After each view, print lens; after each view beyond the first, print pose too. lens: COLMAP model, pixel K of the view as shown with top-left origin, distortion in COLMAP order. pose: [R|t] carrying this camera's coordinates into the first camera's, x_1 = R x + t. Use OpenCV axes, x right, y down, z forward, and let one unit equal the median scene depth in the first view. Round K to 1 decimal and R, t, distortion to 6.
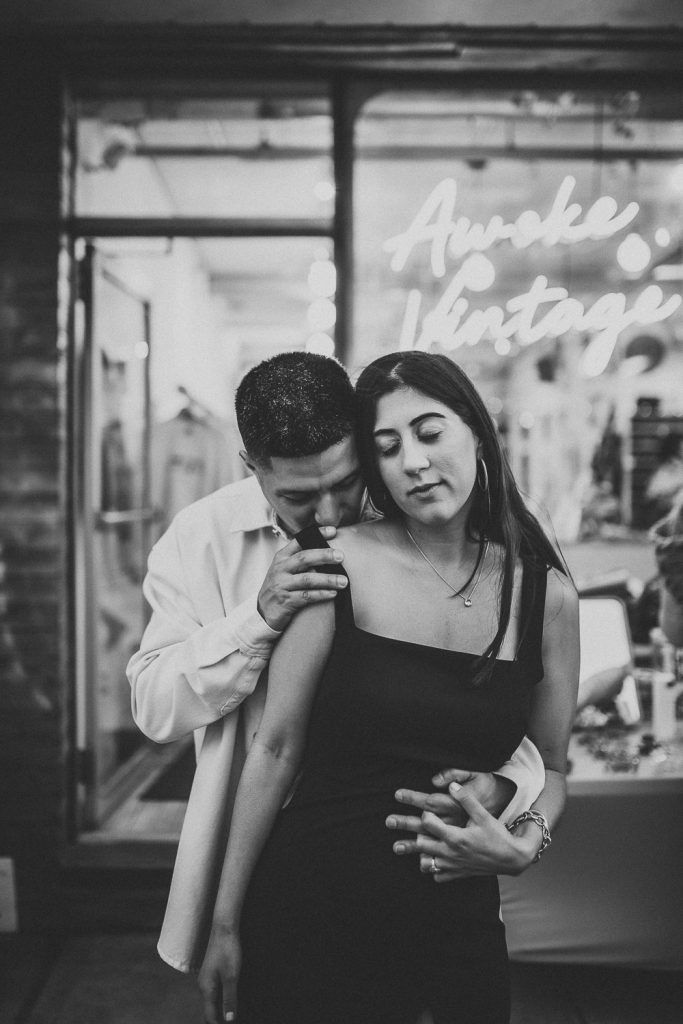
lens RADIAL K [[1057.8, 0, 341.5], [0, 1057.8, 512.0], [0, 0, 1]] dist [-0.022719, -0.029382]
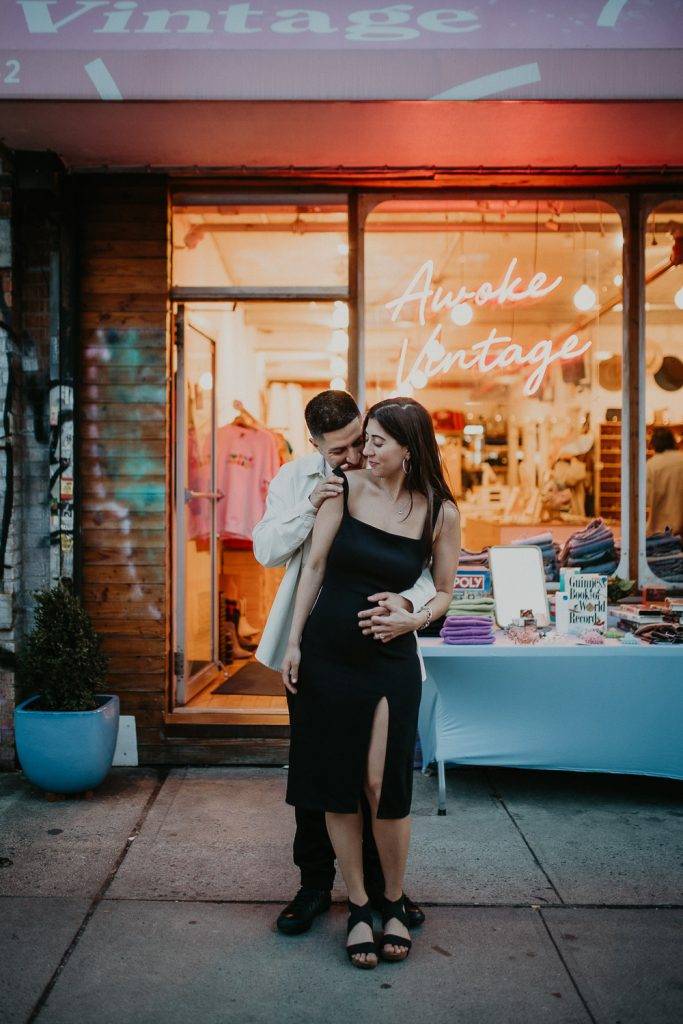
lens RADIAL K [[1057.8, 0, 341.5], [0, 1057.8, 512.0], [0, 0, 1]] dist [-0.022719, -0.029382]
pose [[0.999709, 0.002995, -0.023916, 0.018497], [-0.003246, 0.999940, -0.010446, 0.048950], [0.023883, 0.010521, 0.999659, -0.482696]]
